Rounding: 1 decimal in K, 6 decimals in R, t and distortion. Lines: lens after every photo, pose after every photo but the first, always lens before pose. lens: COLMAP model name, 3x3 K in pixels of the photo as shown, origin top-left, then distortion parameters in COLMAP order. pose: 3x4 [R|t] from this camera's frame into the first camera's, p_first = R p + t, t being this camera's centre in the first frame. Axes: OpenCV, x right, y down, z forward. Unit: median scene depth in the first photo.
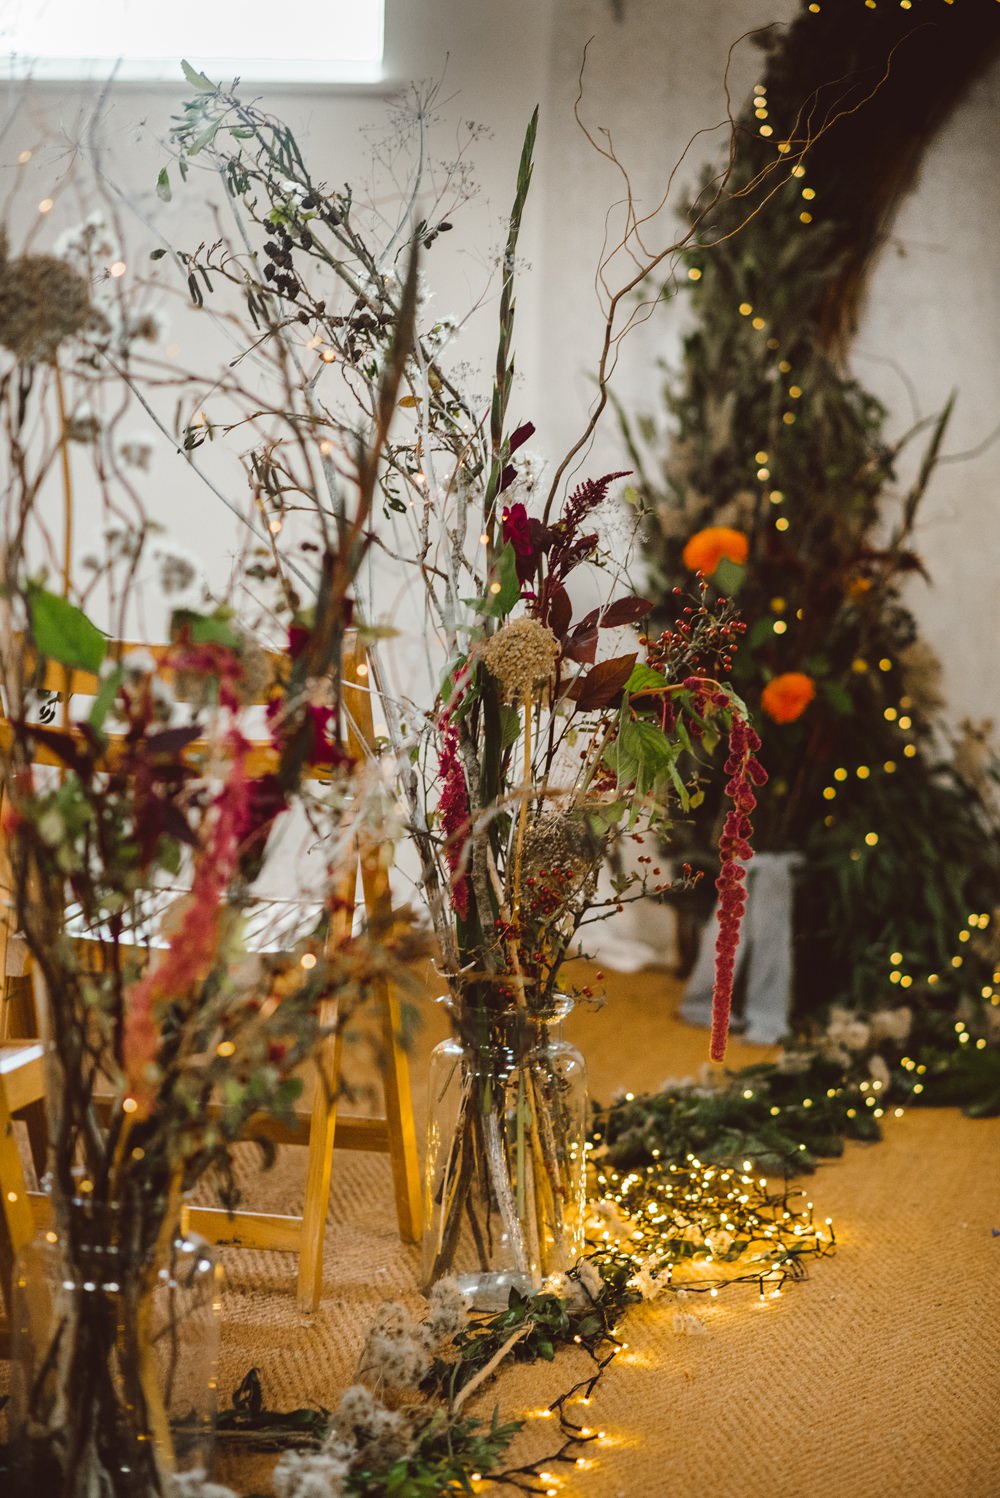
lens RADIAL K [[3649.0, 0, 500.0], [0, 3649.0, 749.0], [0, 0, 1]] dist [0.032728, 0.540113]
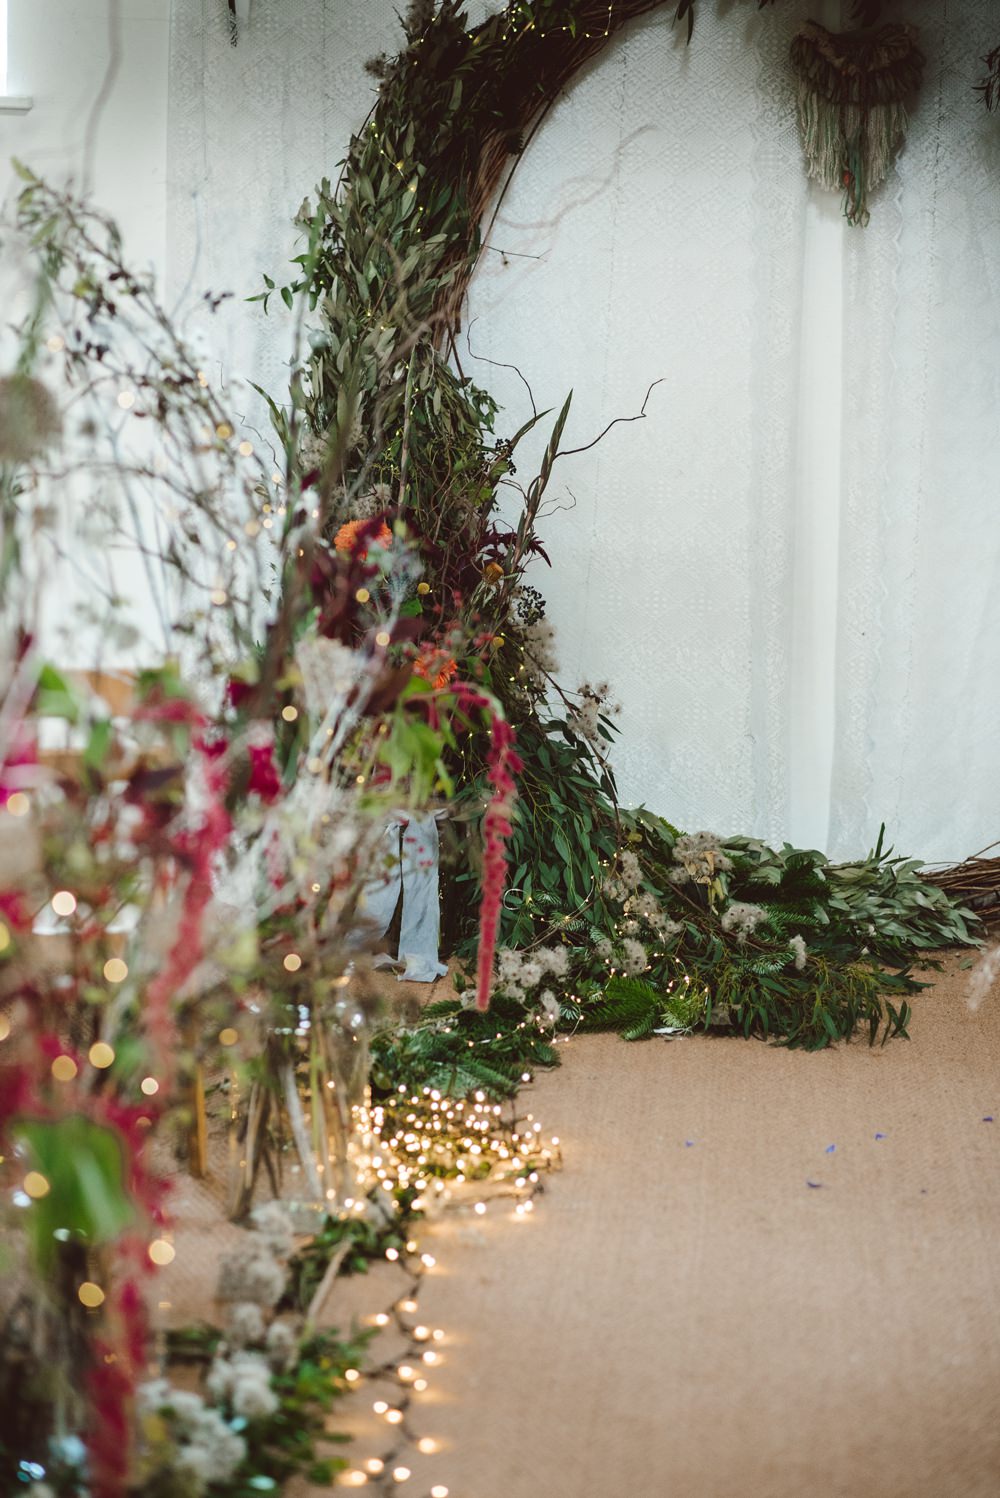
lens RADIAL K [[3649.0, 0, 500.0], [0, 3649.0, 749.0], [0, 0, 1]] dist [0.032728, 0.540113]
pose [[0.985079, -0.029085, 0.169628, -0.102758], [0.024281, 0.999245, 0.030326, -0.026357], [-0.170382, -0.025755, 0.985041, -0.116967]]
